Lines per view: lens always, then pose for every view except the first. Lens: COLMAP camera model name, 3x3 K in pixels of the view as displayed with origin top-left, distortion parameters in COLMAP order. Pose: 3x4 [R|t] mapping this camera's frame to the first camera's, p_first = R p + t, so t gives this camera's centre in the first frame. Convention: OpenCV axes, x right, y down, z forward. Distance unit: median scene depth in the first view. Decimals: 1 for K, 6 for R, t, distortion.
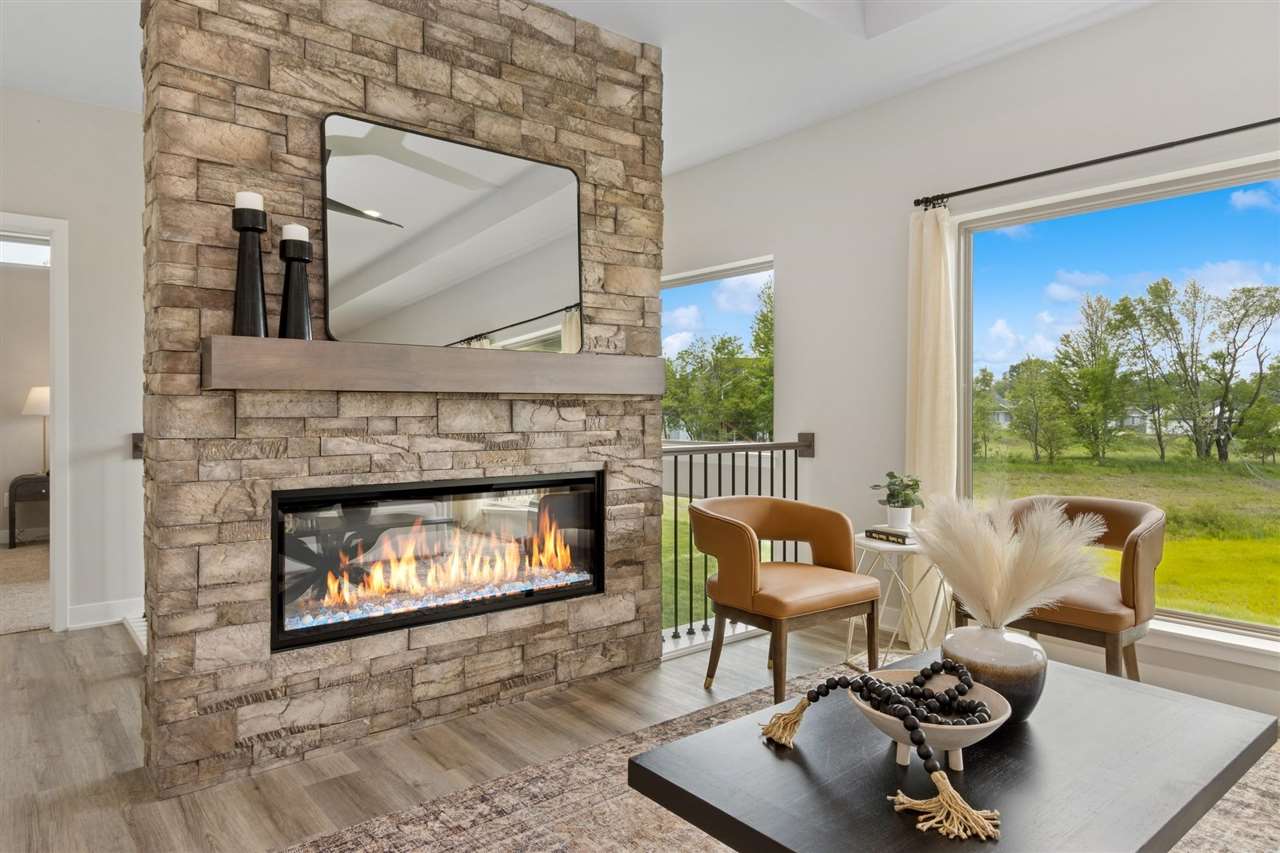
lens RADIAL K [[787.9, 0, 633.7], [0, 787.9, 415.4], [0, 0, 1]] dist [-0.004539, -0.001026]
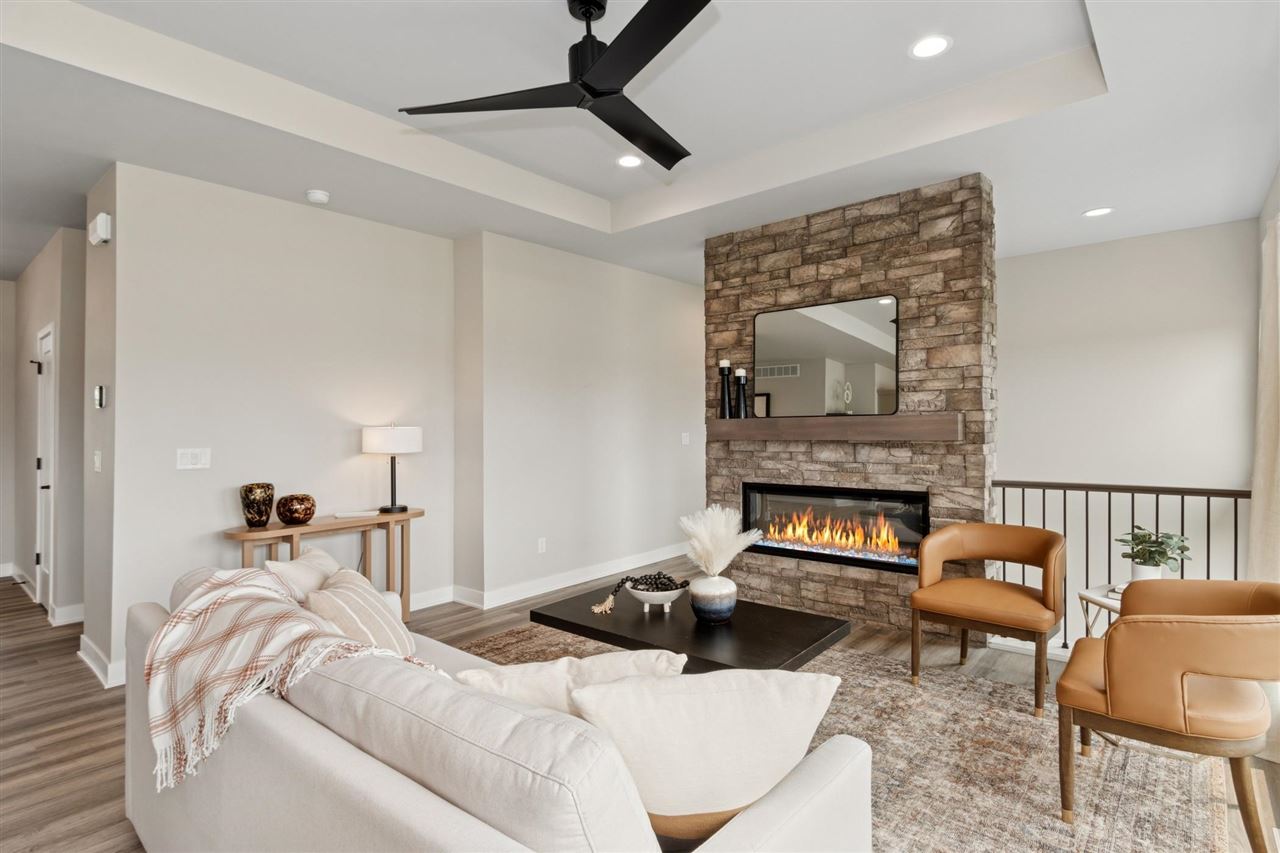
lens RADIAL K [[640.9, 0, 630.4], [0, 640.9, 428.3], [0, 0, 1]] dist [0.003462, -0.006098]
pose [[0.162212, 0.001041, -0.986755, 1.142401], [0.006970, 0.999973, 0.002201, -0.059193], [0.986731, -0.007234, 0.162201, 0.301455]]
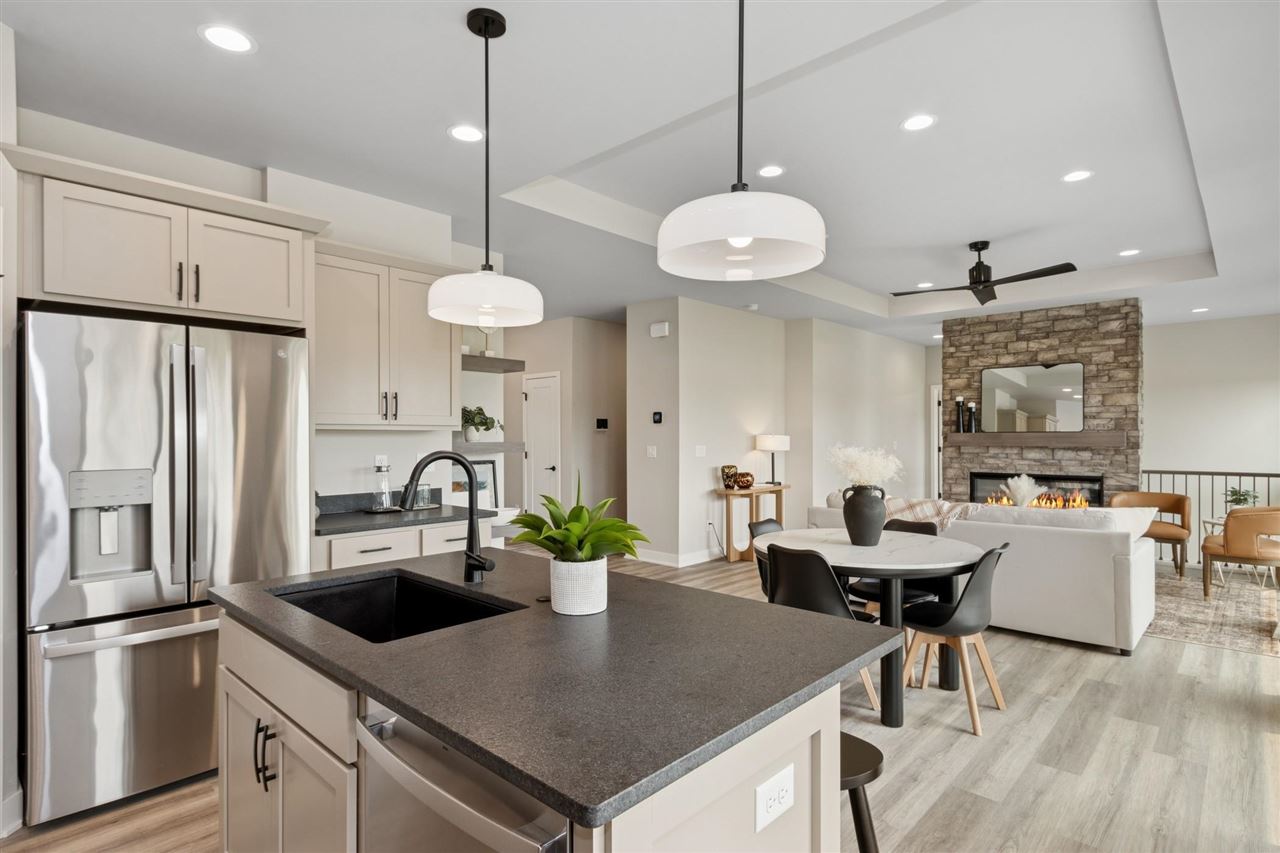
lens RADIAL K [[640.9, 0, 638.6], [0, 640.9, 435.2], [0, 0, 1]] dist [0.003462, -0.006098]
pose [[0.113492, -0.002251, -0.993536, 2.026387], [-0.004956, 0.999984, -0.002832, -0.054039], [0.993527, 0.005245, 0.113479, -0.782946]]
